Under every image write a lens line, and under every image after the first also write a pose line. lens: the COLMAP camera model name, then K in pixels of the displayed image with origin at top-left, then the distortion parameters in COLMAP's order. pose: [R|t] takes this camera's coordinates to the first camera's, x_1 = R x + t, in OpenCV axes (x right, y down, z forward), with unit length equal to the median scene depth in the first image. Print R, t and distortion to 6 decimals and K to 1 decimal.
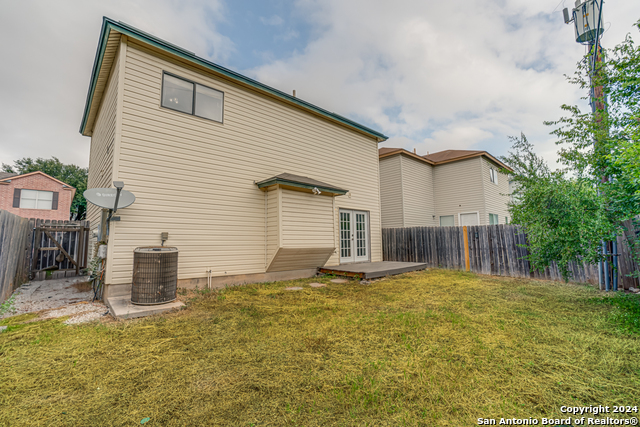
lens RADIAL K [[283.2, 0, 320.6], [0, 283.2, 212.6], [0, 0, 1]] dist [-0.001684, 0.000868]
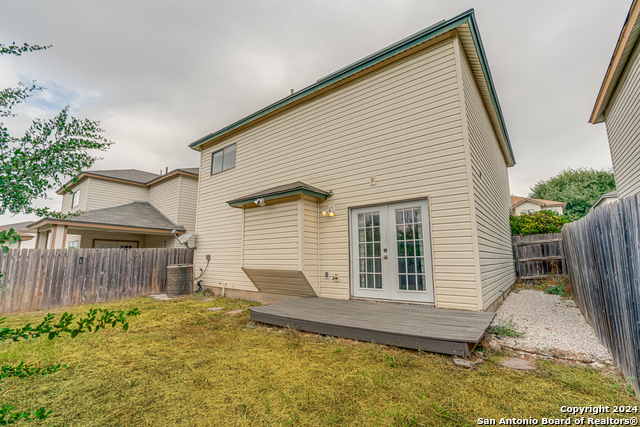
lens RADIAL K [[283.2, 0, 320.2], [0, 283.2, 214.1], [0, 0, 1]] dist [-0.001684, 0.000868]
pose [[0.165565, -0.142287, -0.975880, 0.655806], [0.111728, 0.985873, -0.124788, 0.066828], [0.979850, -0.088372, 0.179123, 0.795560]]
